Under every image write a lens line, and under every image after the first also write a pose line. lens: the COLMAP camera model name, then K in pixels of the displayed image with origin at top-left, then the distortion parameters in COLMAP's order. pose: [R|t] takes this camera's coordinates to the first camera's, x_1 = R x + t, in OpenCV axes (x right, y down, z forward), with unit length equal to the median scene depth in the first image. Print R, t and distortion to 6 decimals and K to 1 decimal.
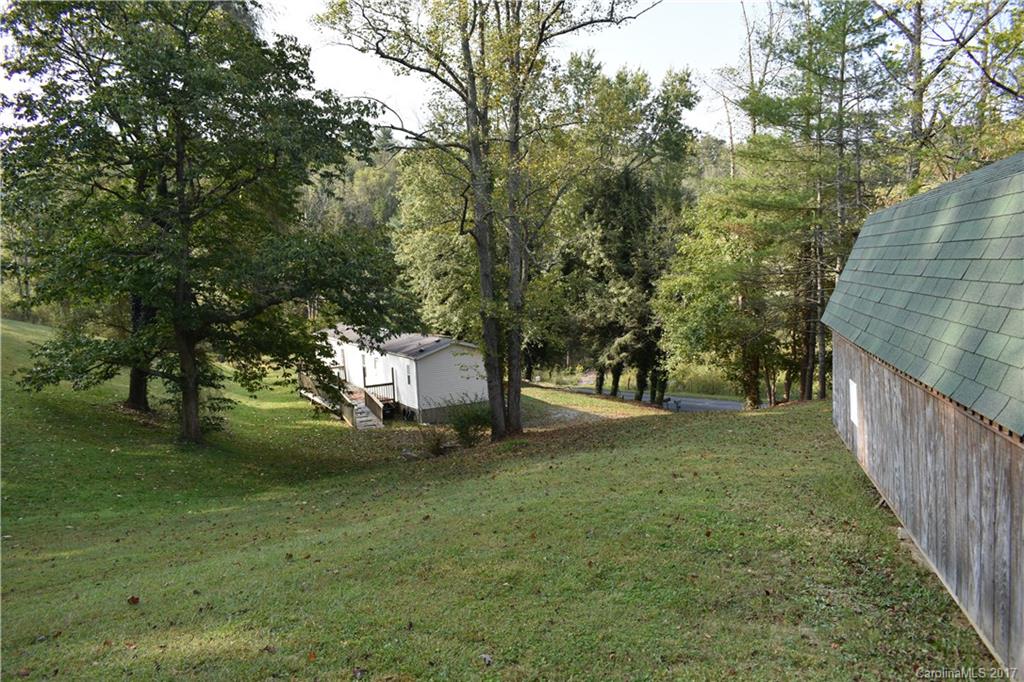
lens RADIAL K [[792.2, 0, 512.6], [0, 792.2, 339.5], [0, 0, 1]] dist [-0.010701, -0.007957]
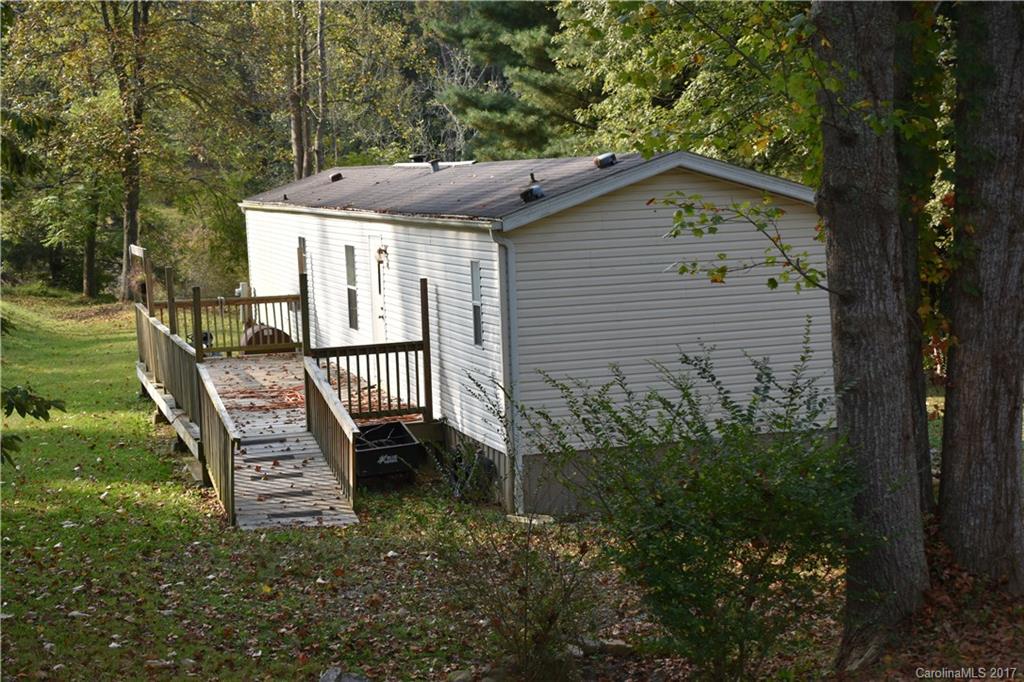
lens RADIAL K [[1763.3, 0, 511.9], [0, 1763.3, 340.1], [0, 0, 1]] dist [-0.034325, 0.000000]
pose [[0.980200, 0.031572, -0.195479, -0.020366], [-0.028926, 0.999447, 0.016377, 0.047229], [0.195888, -0.010399, 0.980571, 0.501967]]
